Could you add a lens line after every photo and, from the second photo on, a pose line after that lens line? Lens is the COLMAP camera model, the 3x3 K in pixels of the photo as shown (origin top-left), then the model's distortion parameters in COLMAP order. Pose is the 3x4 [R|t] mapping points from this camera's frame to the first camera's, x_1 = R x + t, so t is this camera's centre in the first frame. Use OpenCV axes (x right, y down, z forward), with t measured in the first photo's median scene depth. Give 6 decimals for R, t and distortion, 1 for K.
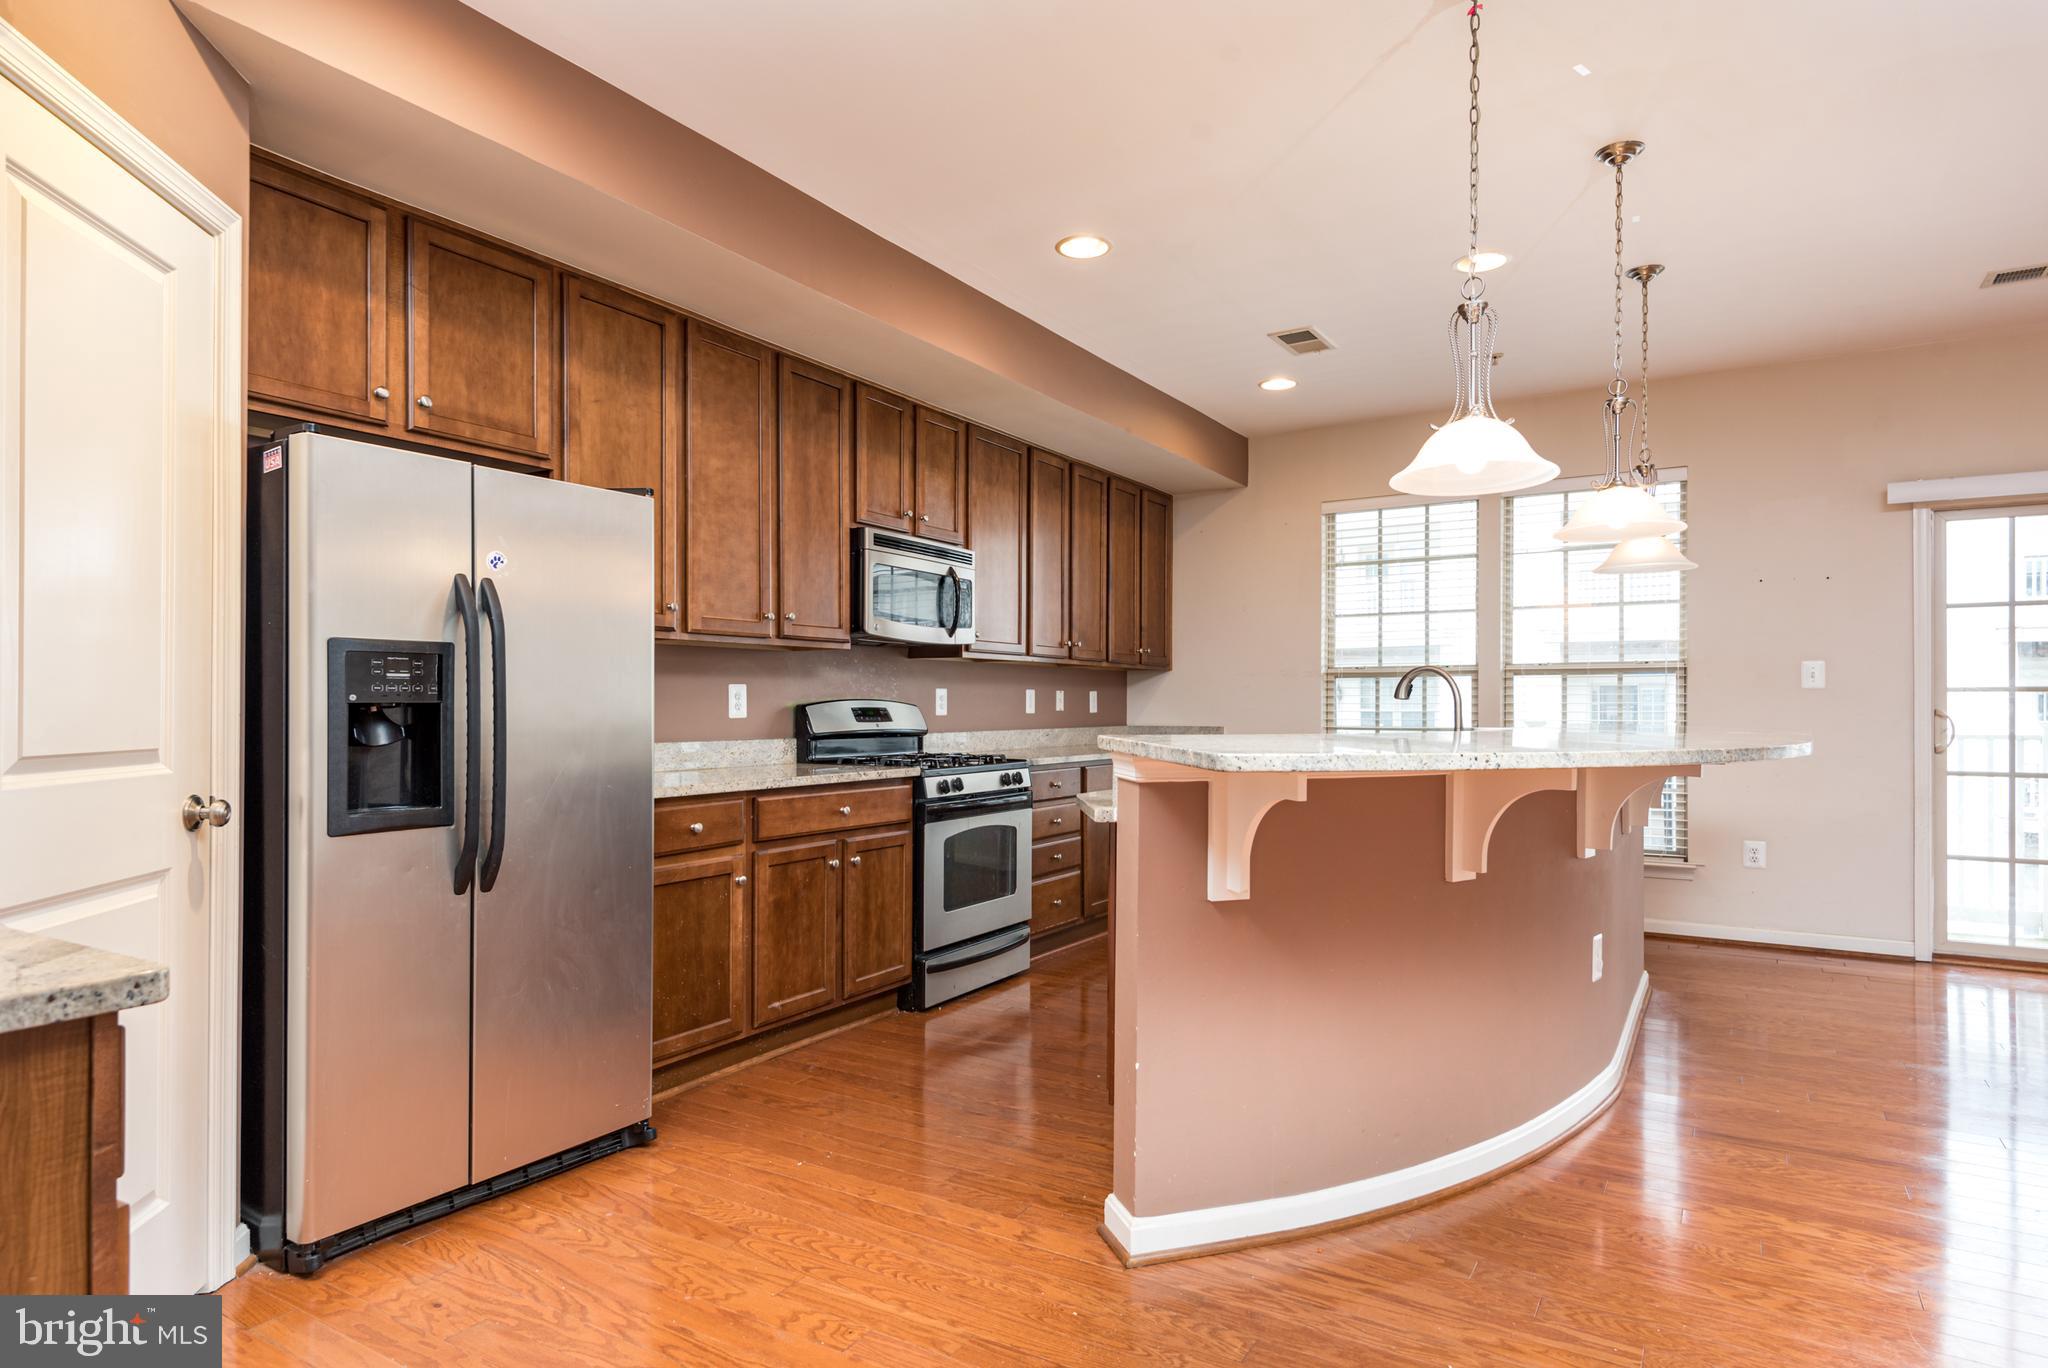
lens RADIAL K [[1139.0, 0, 1010.8], [0, 1139.0, 703.5], [0, 0, 1]] dist [0.010247, -0.000354]
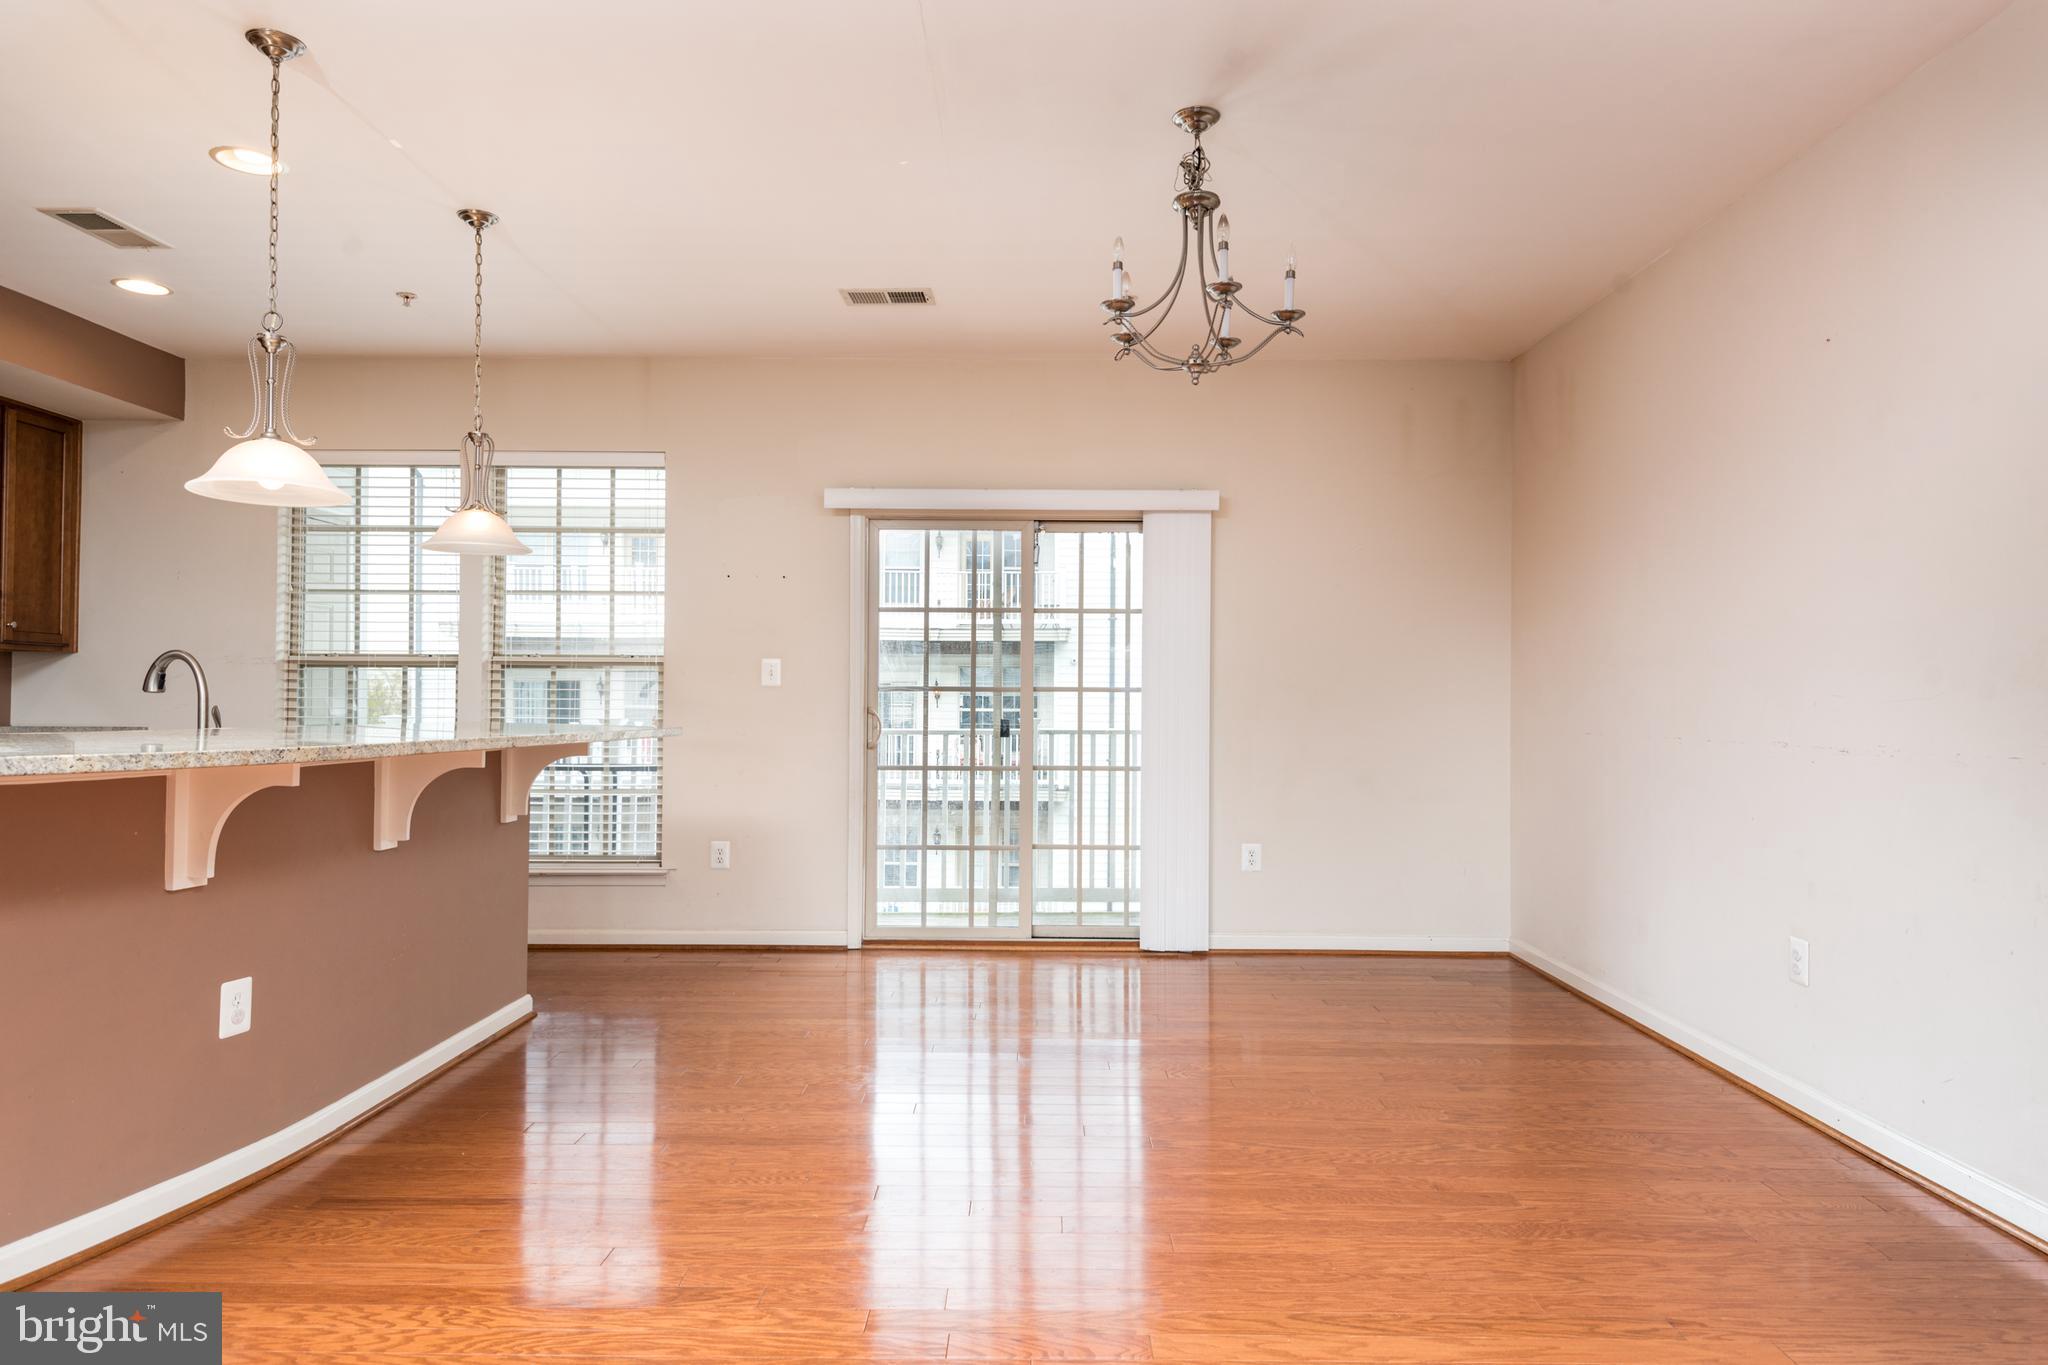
lens RADIAL K [[1227.1, 0, 1024.1], [0, 1227.1, 687.1], [0, 0, 1]] dist [0.021471, 0.001182]
pose [[0.853890, 0.011920, 0.520316, 0.385094], [-0.007565, 0.999916, -0.010493, -0.003223], [-0.520398, 0.005023, 0.853909, -0.040696]]
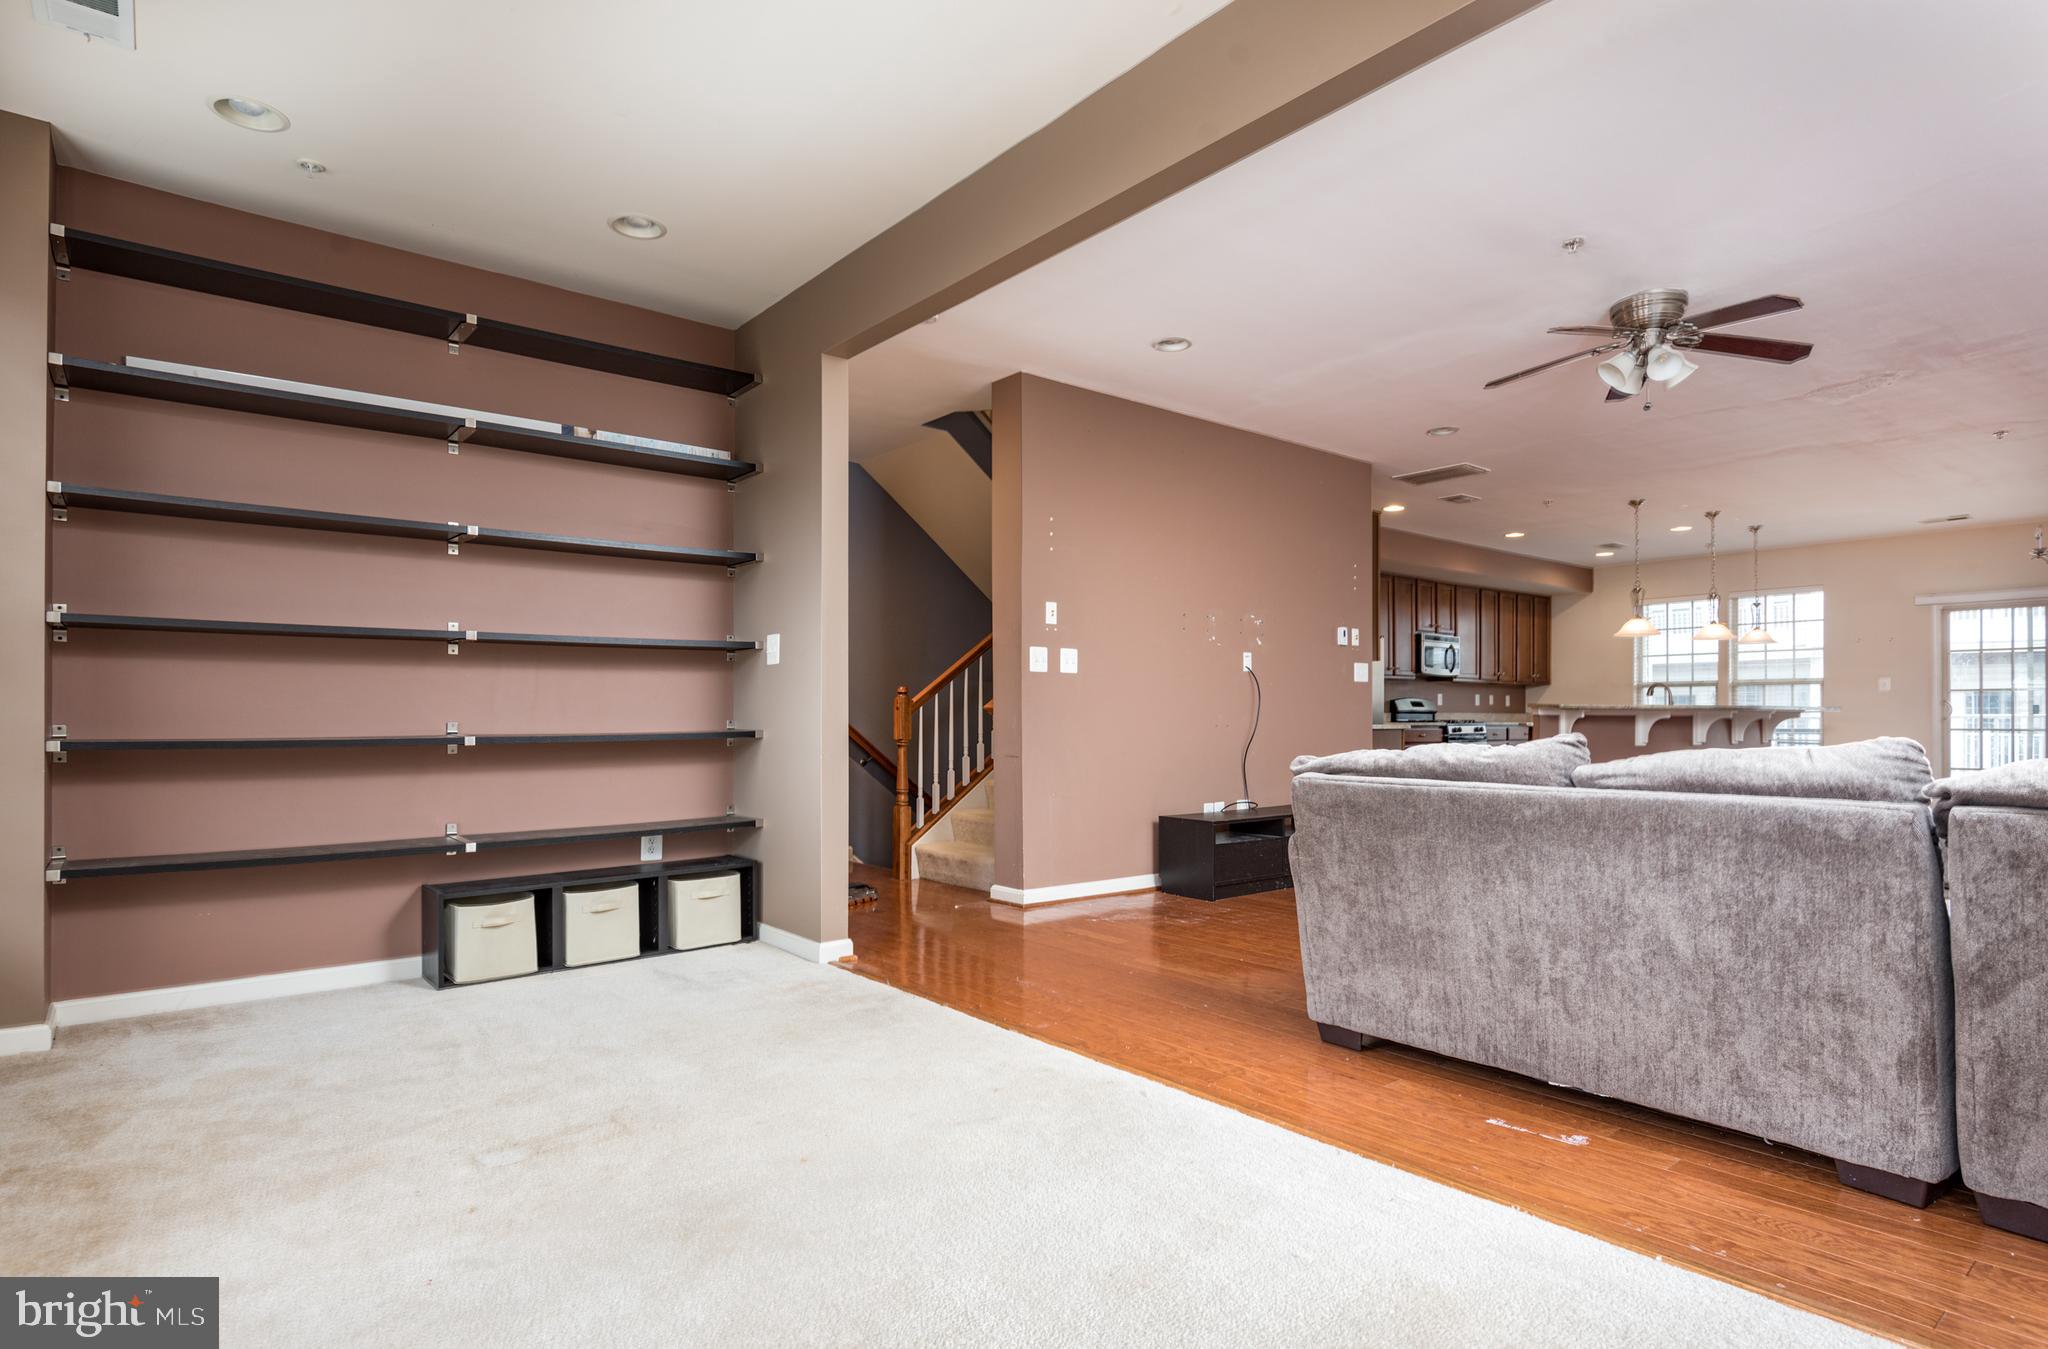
lens RADIAL K [[1060.7, 0, 1021.7], [0, 1060.7, 713.2], [0, 0, 1]] dist [0.021326, -0.021399]
pose [[0.947956, -0.000812, -0.318399, -0.216922], [0.000865, 1.000000, 0.000025, 0.030707], [0.318399, -0.000299, 0.947957, -1.611958]]
